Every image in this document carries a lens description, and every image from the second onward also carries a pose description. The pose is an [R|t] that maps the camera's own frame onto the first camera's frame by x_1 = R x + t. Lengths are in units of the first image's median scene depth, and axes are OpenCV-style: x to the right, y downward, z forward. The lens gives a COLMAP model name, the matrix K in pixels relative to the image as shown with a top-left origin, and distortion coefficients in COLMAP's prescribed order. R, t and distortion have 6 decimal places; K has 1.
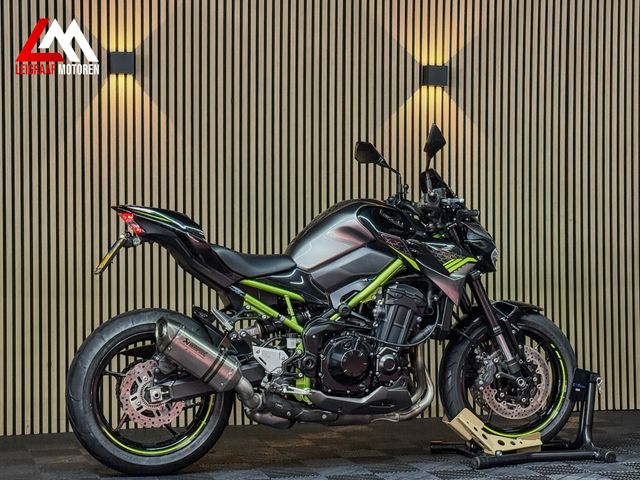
lens RADIAL K [[1377.4, 0, 323.3], [0, 1377.4, 237.6], [0, 0, 1]] dist [0.158937, 0.000000]
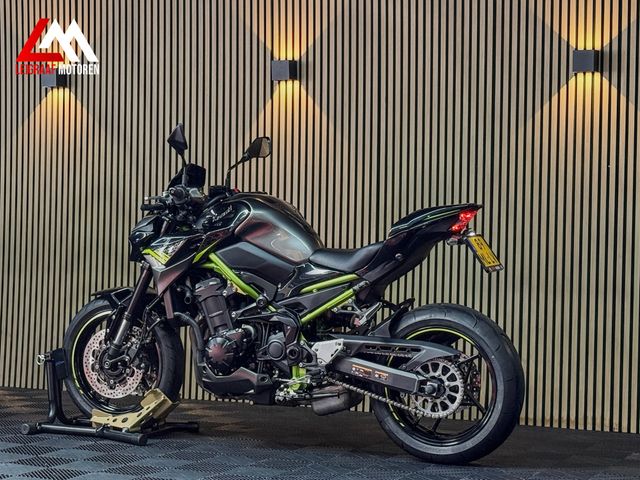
lens RADIAL K [[1377.4, 0, 319.6], [0, 1377.4, 242.8], [0, 0, 1]] dist [0.158937, 0.000000]
pose [[0.766628, 0.021100, -0.641744, 0.714248], [-0.019042, 0.999767, 0.010123, -0.002070], [0.641809, 0.004460, 0.766852, 0.227511]]
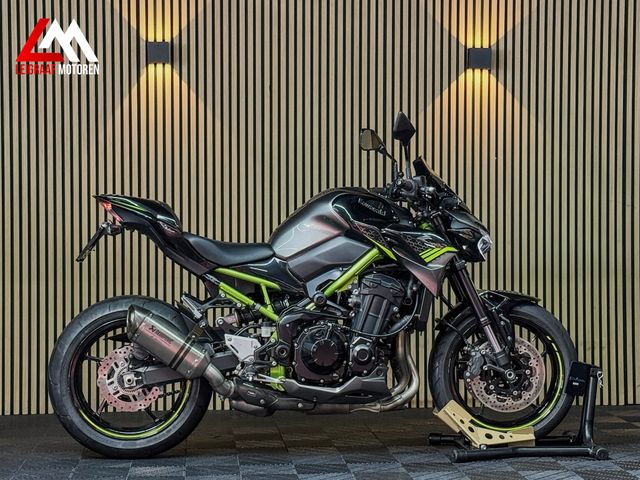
lens RADIAL K [[1377.4, 0, 325.6], [0, 1377.4, 238.7], [0, 0, 1]] dist [0.158937, 0.000000]
pose [[0.984243, 0.004173, -0.176772, 0.193570], [-0.001306, 0.999866, 0.016331, -0.007336], [0.176816, -0.015843, 0.984116, 0.021041]]
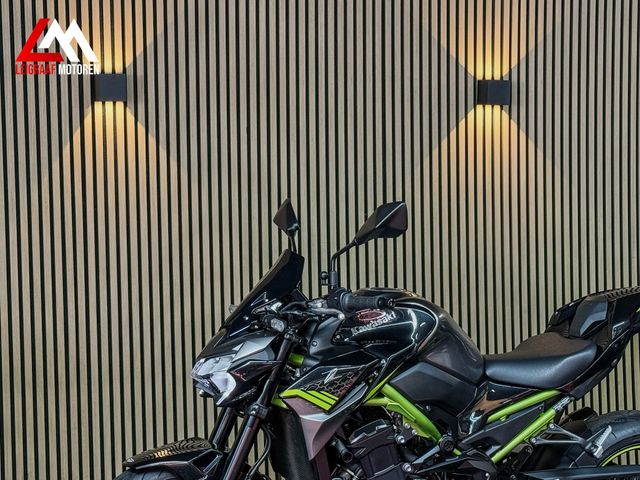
lens RADIAL K [[1346.1, 0, 322.0], [0, 1346.1, 238.6], [0, 0, 1]] dist [0.166884, 0.000000]
pose [[0.996672, -0.021185, 0.078718, -0.109707], [0.017801, 0.998897, 0.043446, -0.089288], [-0.079552, -0.041900, 0.995950, 0.284558]]
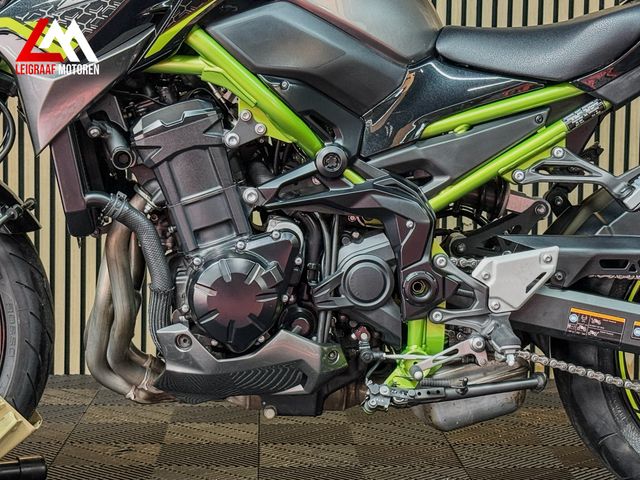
lens RADIAL K [[1366.3, 0, 322.8], [0, 1366.3, 239.3], [0, 0, 1]] dist [0.115267, 0.000000]
pose [[0.974605, 0.033063, -0.221479, 0.099326], [-0.015268, 0.996549, 0.081585, 0.044474], [0.223412, -0.076131, 0.971746, 0.608295]]
